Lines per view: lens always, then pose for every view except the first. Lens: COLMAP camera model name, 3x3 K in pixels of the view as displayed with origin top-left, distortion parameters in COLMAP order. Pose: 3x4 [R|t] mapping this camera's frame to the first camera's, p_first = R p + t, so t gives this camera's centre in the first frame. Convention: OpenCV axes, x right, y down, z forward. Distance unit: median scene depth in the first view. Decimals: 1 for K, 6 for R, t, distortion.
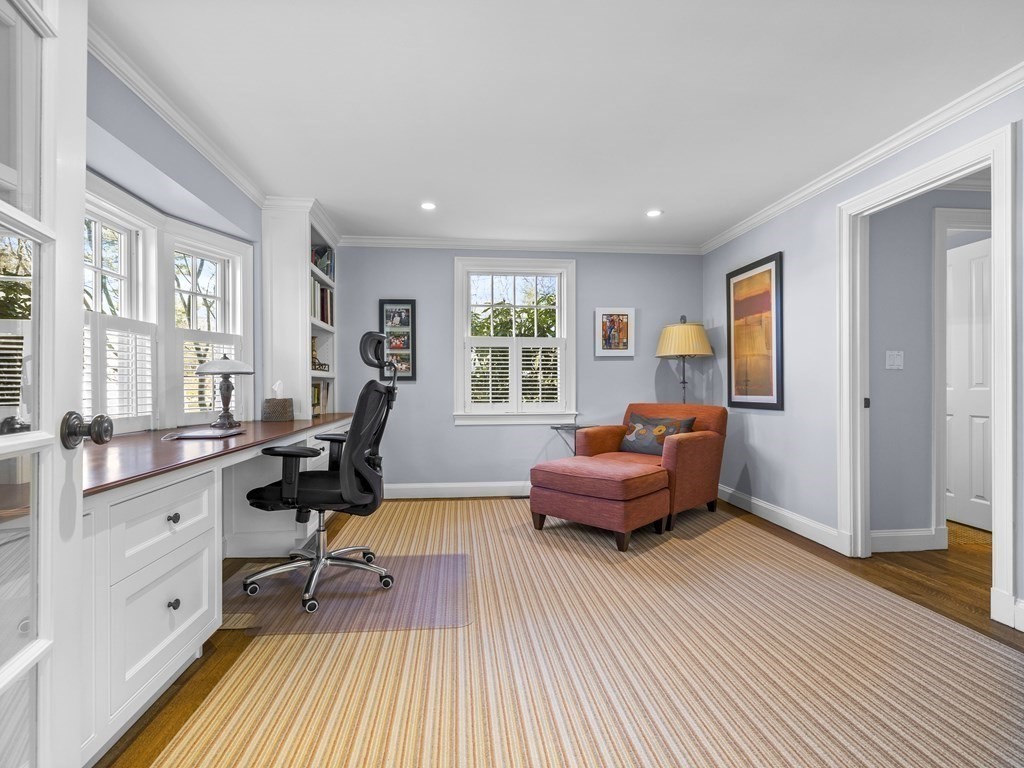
lens RADIAL K [[495.7, 0, 511.5], [0, 495.7, 383.7], [0, 0, 1]] dist [0.001572, -0.001357]
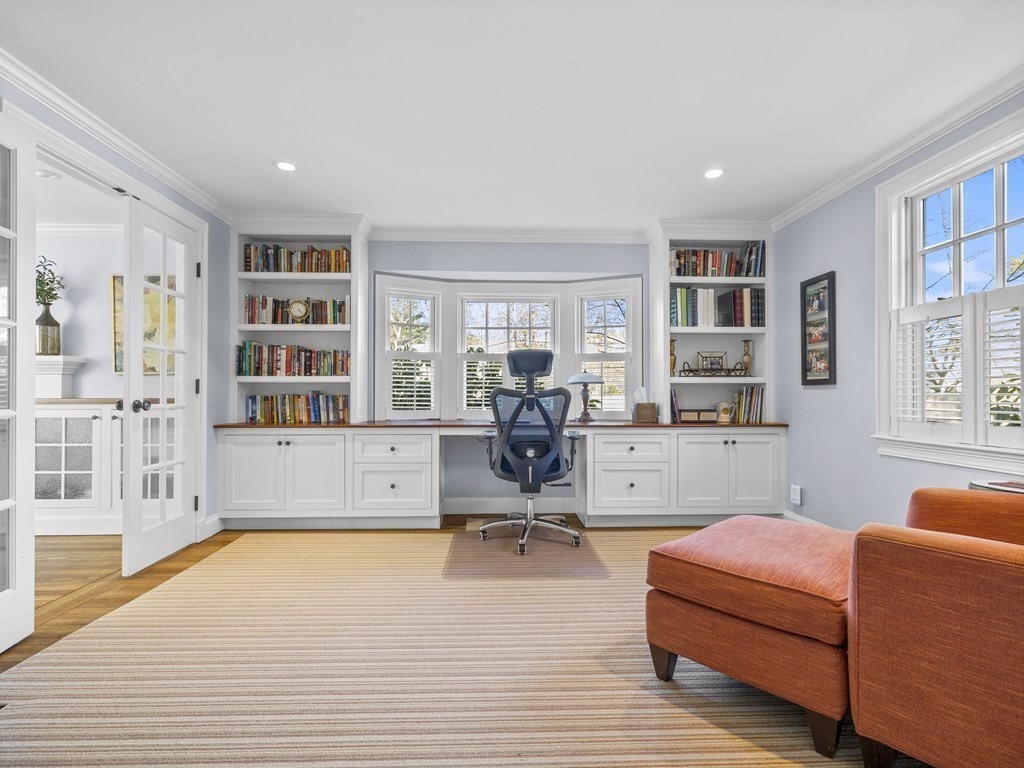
lens RADIAL K [[495.7, 0, 510.1], [0, 495.7, 389.9], [0, 0, 1]] dist [0.001572, -0.001357]
pose [[-0.062114, -0.006232, -0.998050, 0.550660], [0.004538, 0.999968, -0.006527, 0.004214], [0.998059, -0.004935, -0.062083, 0.583321]]
